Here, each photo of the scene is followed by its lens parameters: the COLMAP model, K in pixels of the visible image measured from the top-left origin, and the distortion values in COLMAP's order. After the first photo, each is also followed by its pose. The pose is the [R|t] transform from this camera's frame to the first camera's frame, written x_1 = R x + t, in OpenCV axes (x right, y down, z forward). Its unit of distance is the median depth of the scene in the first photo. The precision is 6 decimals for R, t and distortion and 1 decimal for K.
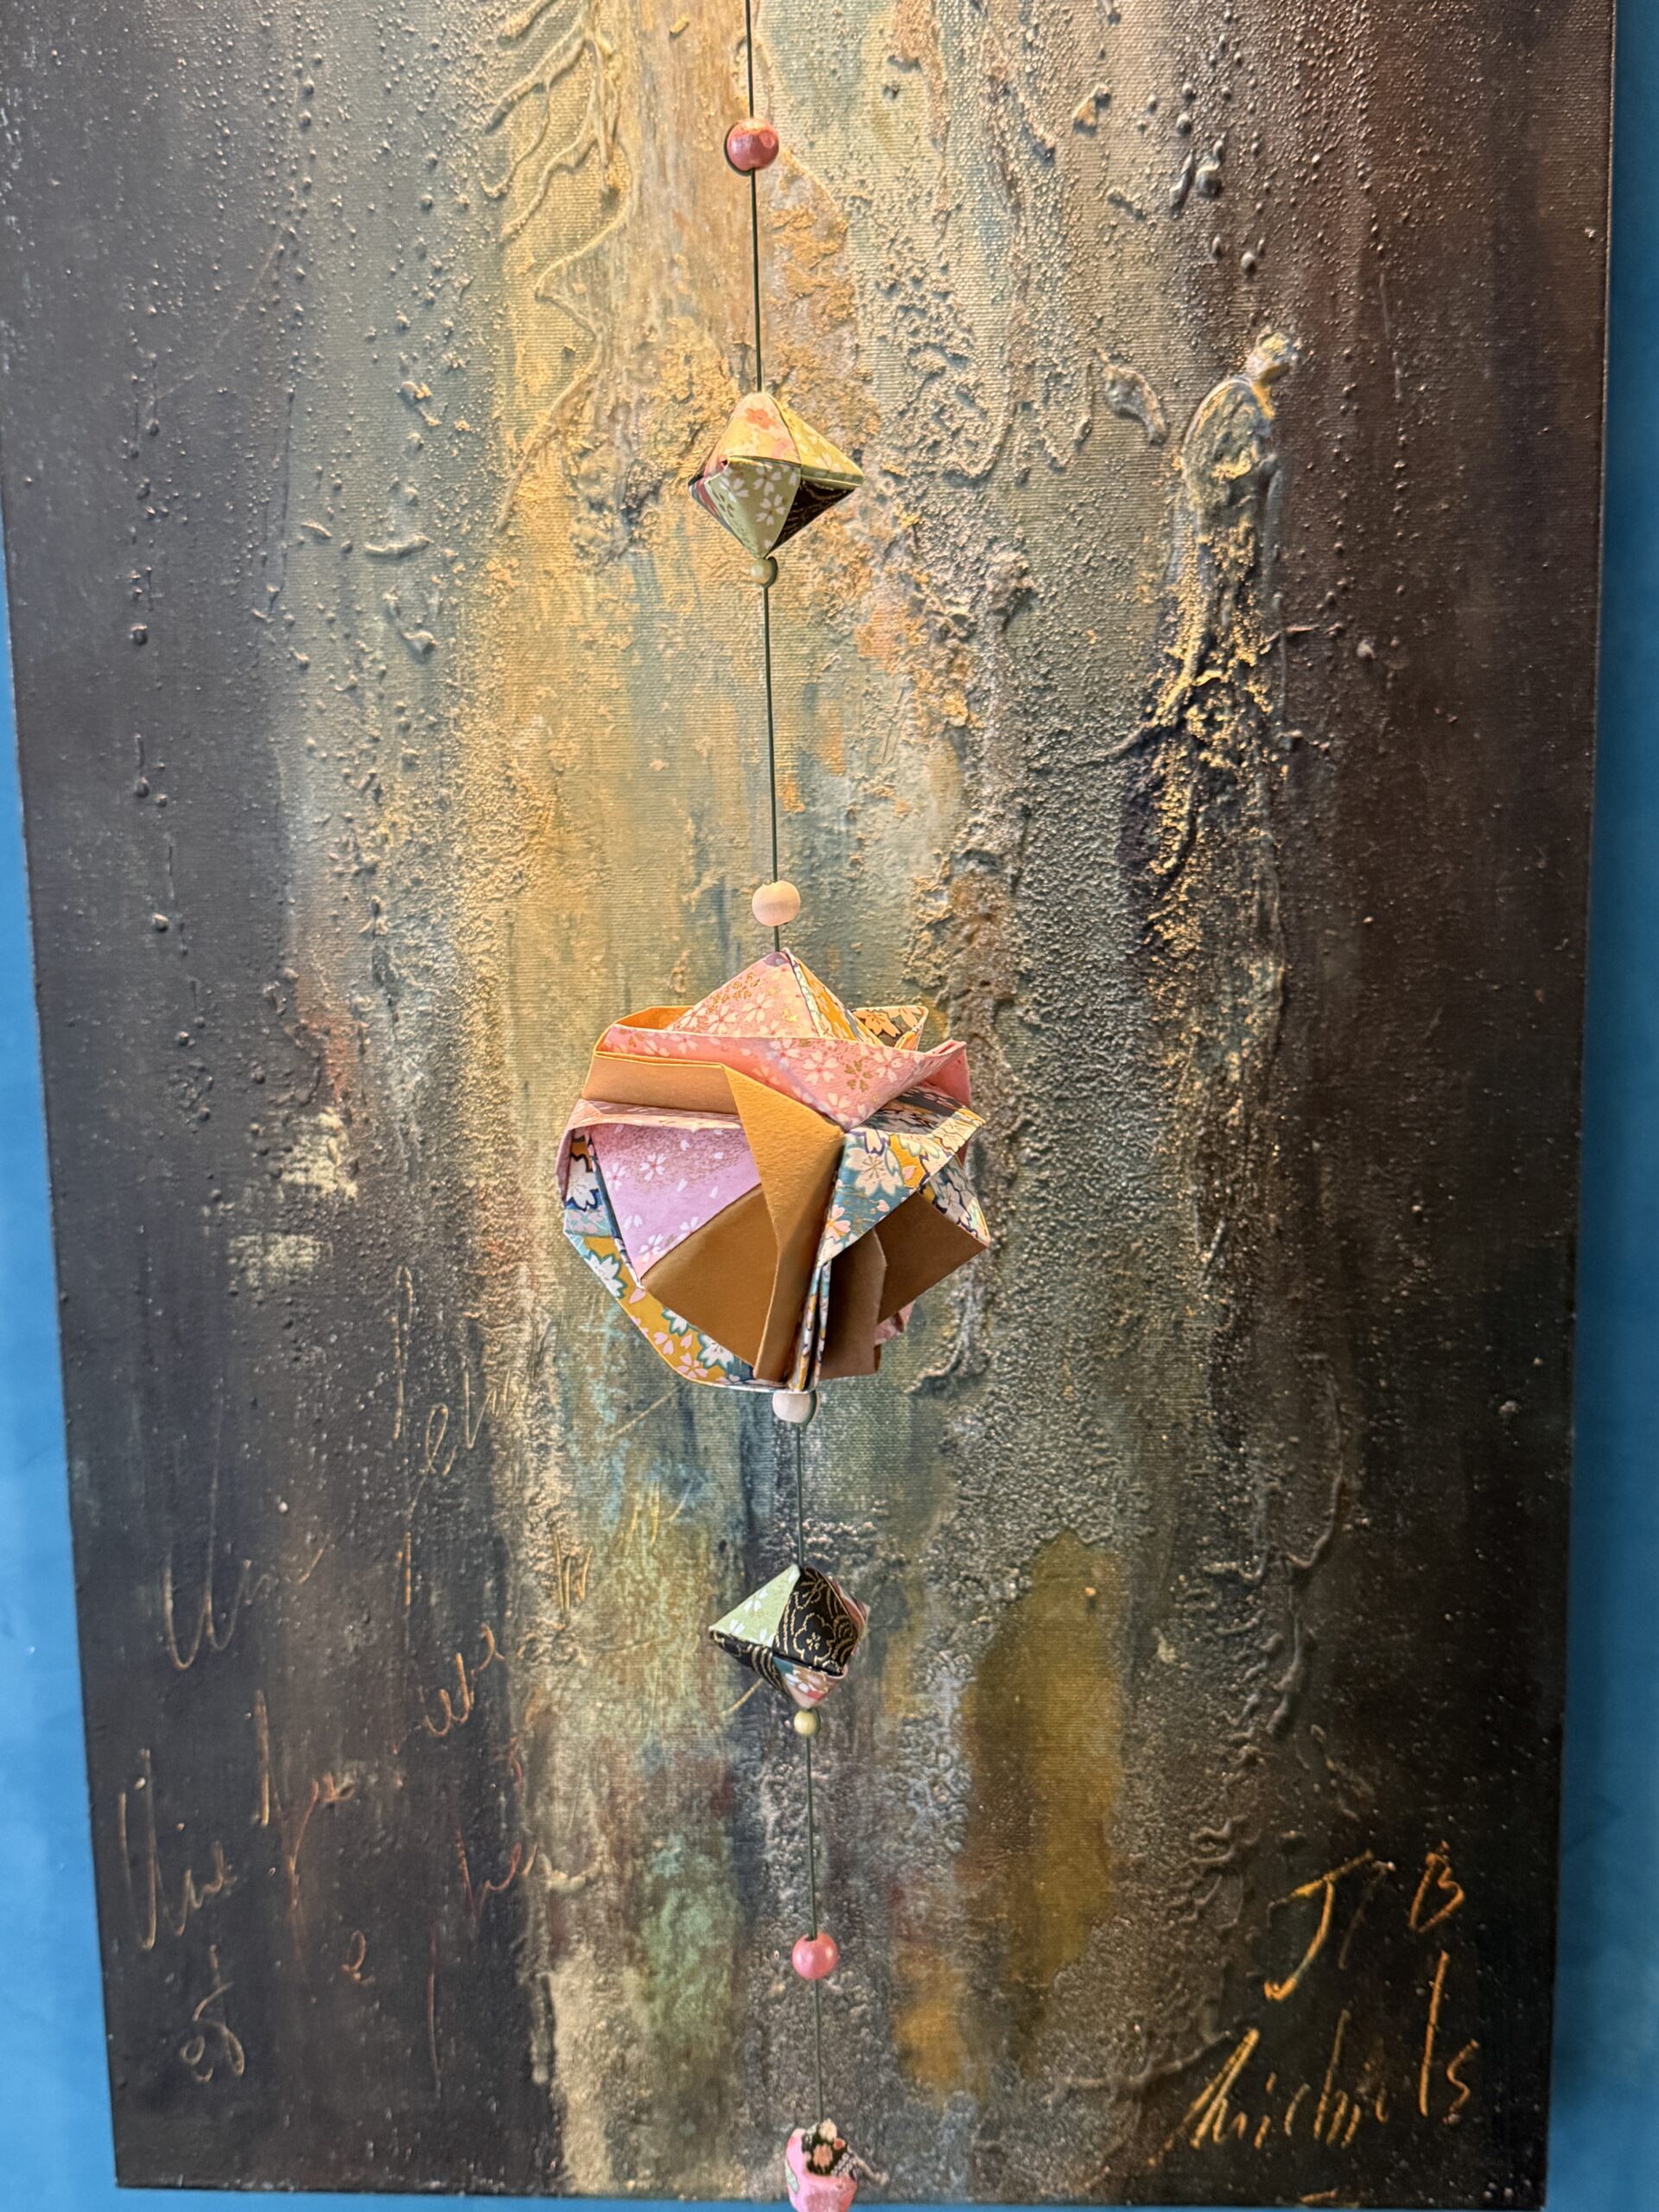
lens RADIAL K [[2217.6, 0, 830.0], [0, 2217.6, 1103.9], [0, 0, 1]] dist [0.014009, 0.000000]
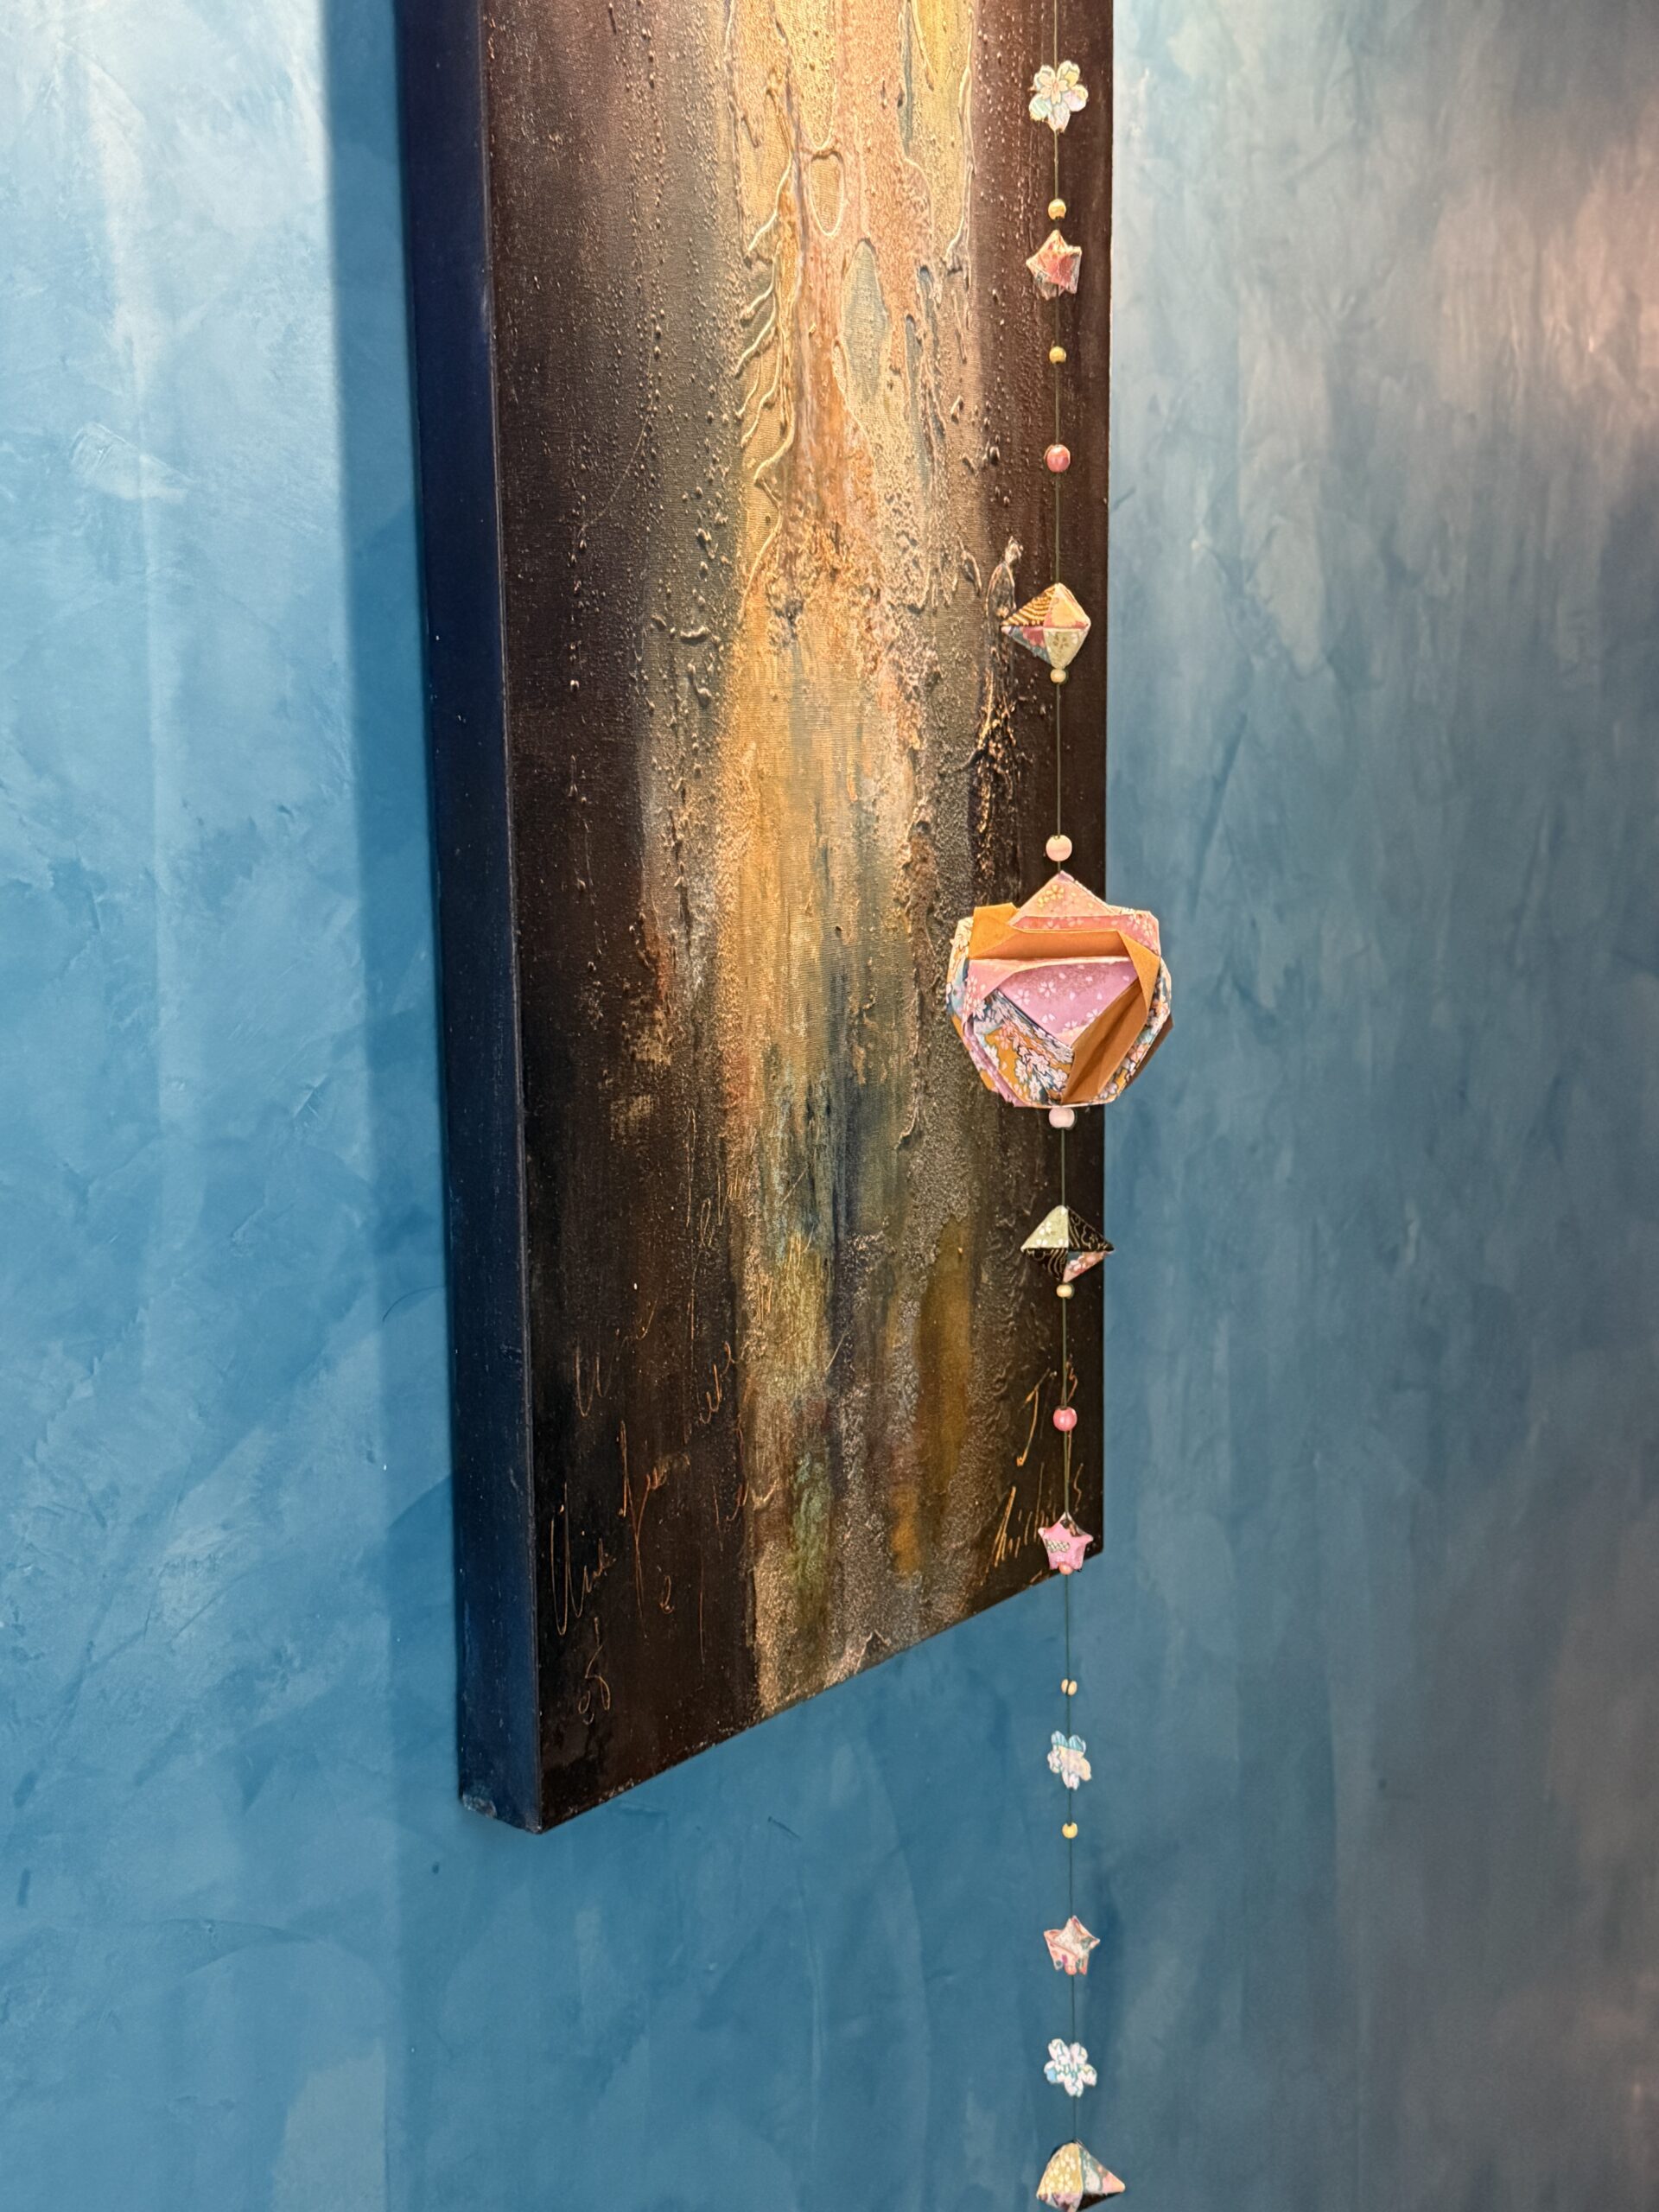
lens RADIAL K [[2590.0, 0, 830.8], [0, 2590.0, 1107.1], [0, 0, 1]] dist [0.002509, 0.000000]
pose [[0.571006, -0.114402, 0.812935, -1.618018], [0.116023, 0.991549, 0.058043, -0.019014], [-0.812706, 0.061176, 0.579454, -0.094298]]
